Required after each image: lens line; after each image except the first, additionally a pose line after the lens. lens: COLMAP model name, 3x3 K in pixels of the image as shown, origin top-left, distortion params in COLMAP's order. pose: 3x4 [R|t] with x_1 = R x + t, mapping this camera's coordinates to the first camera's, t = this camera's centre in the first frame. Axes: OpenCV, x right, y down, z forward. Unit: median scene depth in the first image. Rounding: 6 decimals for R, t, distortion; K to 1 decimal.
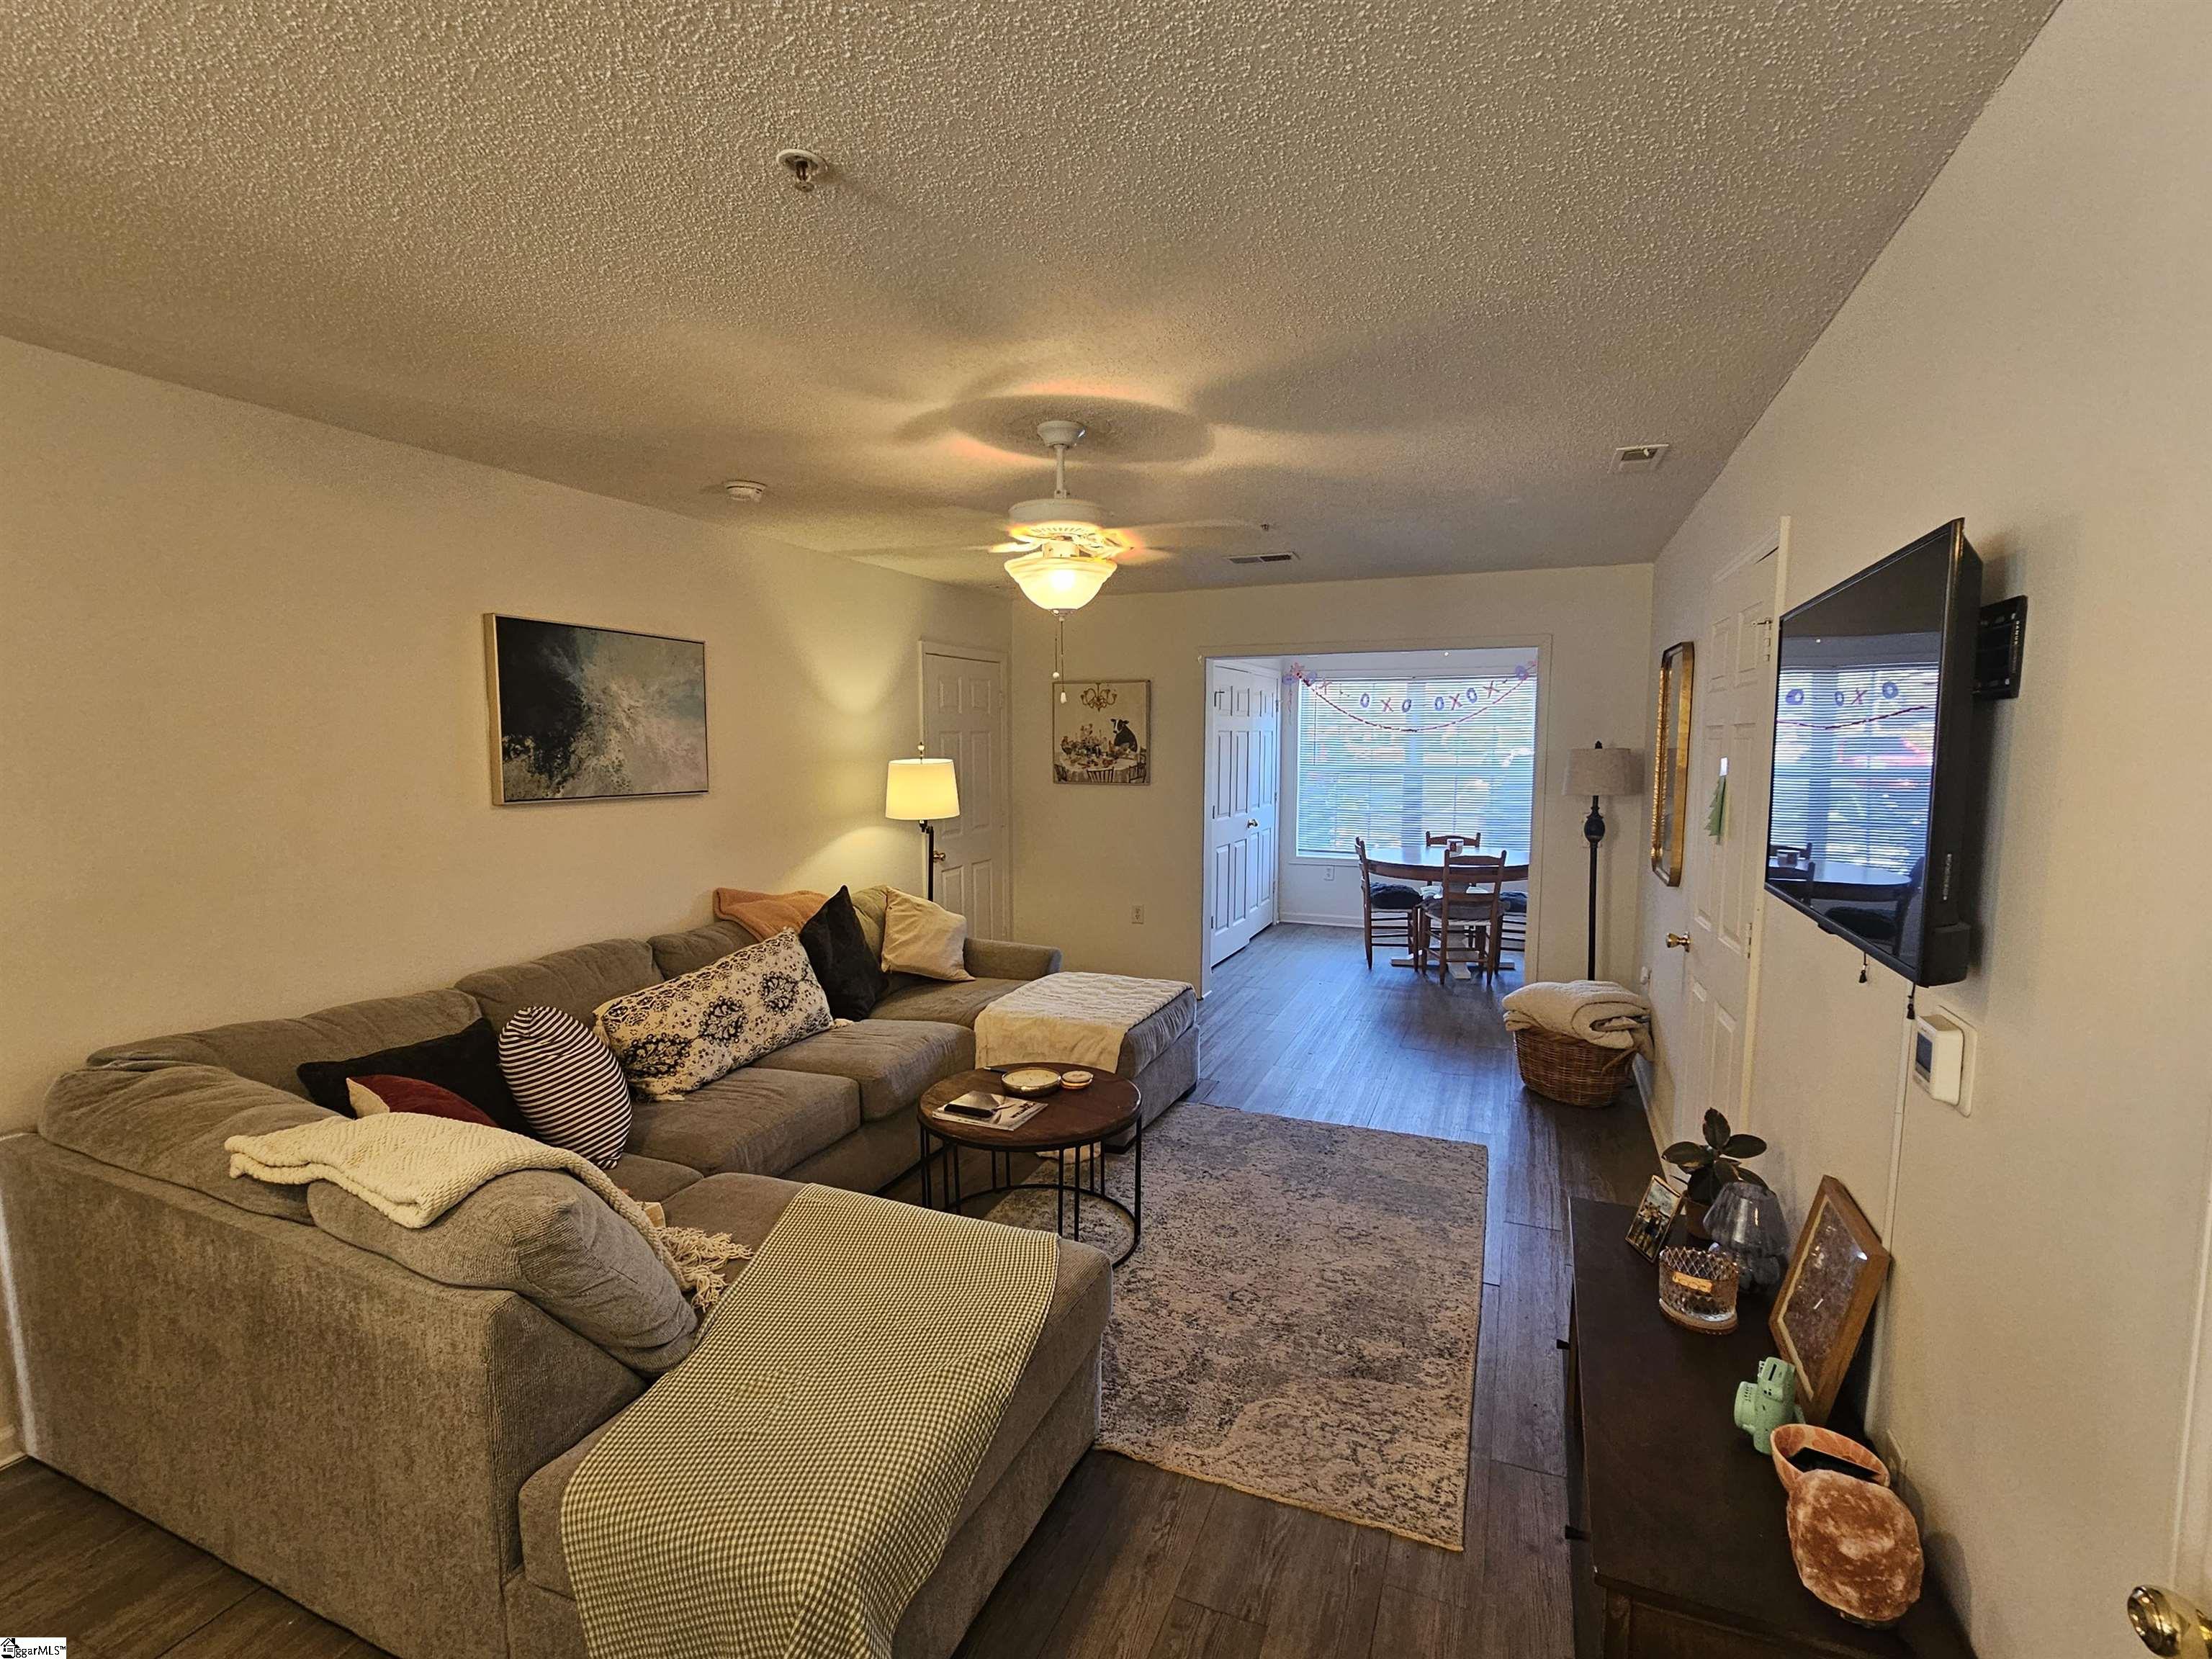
lens RADIAL K [[1025.1, 0, 1096.3], [0, 1025.1, 845.3], [0, 0, 1]] dist [-0.000621, 0.000599]
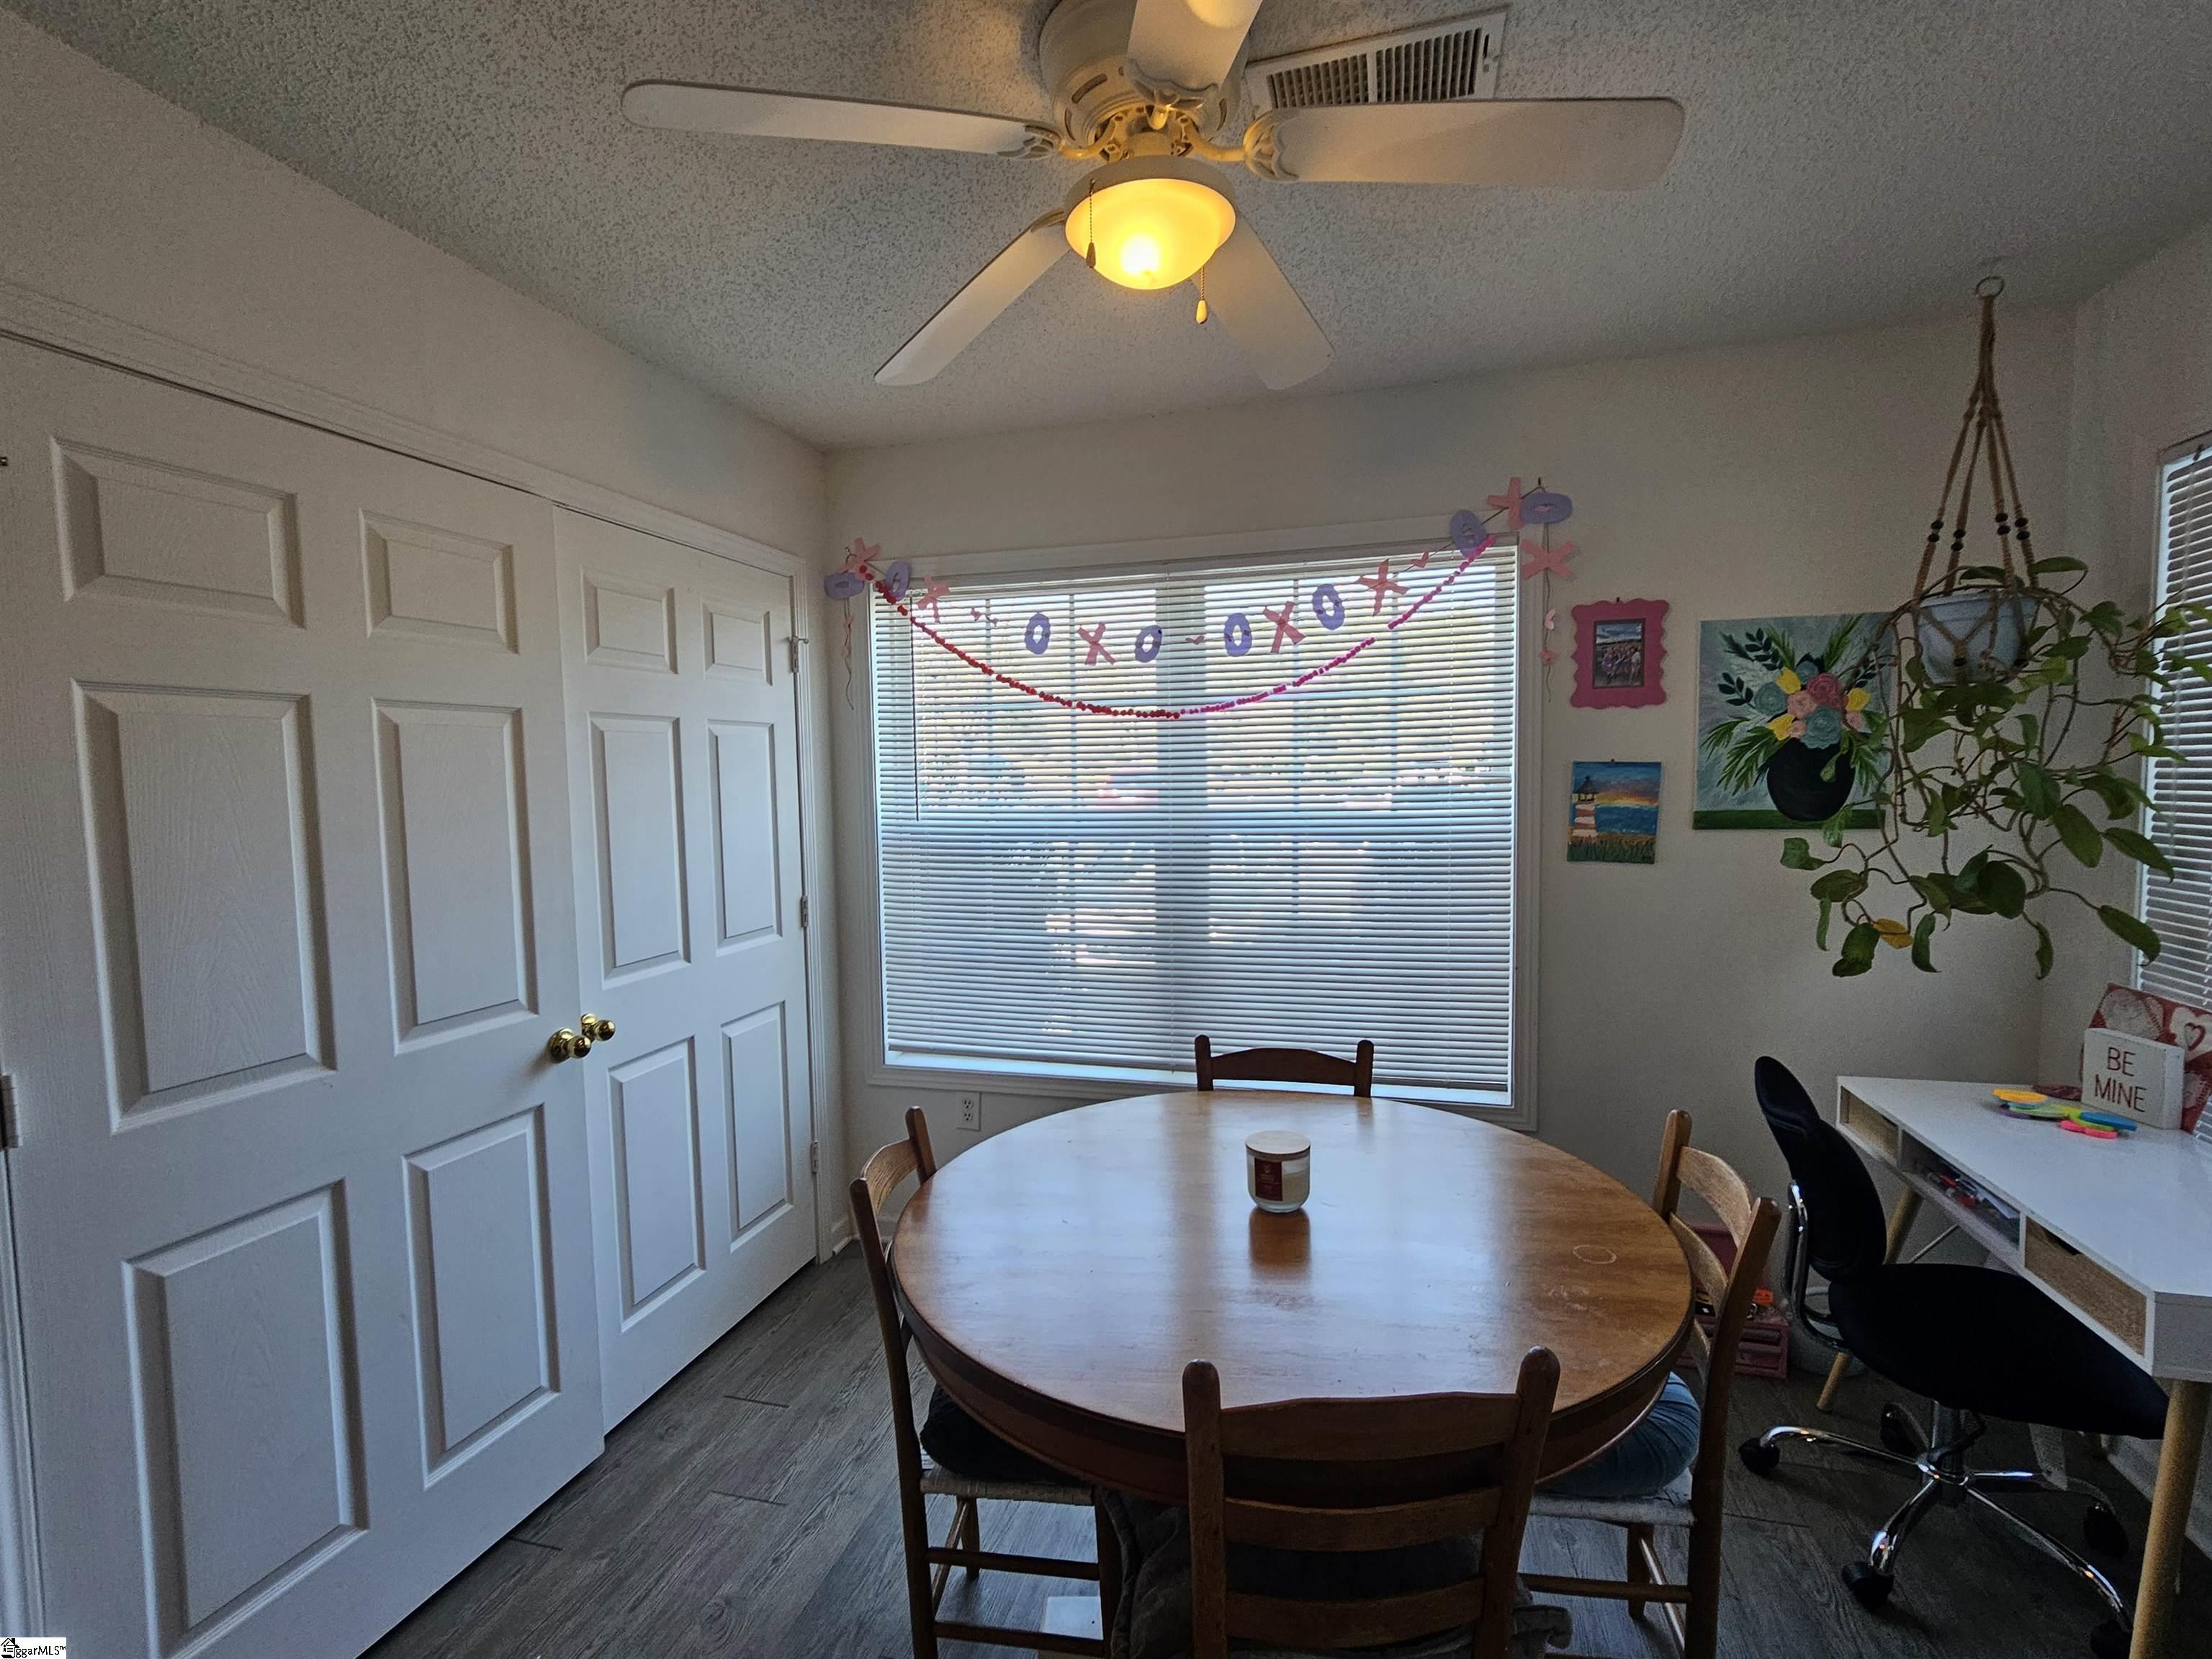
lens RADIAL K [[1025.1, 0, 1096.3], [0, 1025.1, 845.3], [0, 0, 1]] dist [-0.000621, 0.000599]
pose [[0.993803, -0.031401, 0.106630, 0.243581], [0.035205, 0.998802, -0.033981, -0.055884], [-0.105435, 0.037524, 0.993718, 0.652088]]
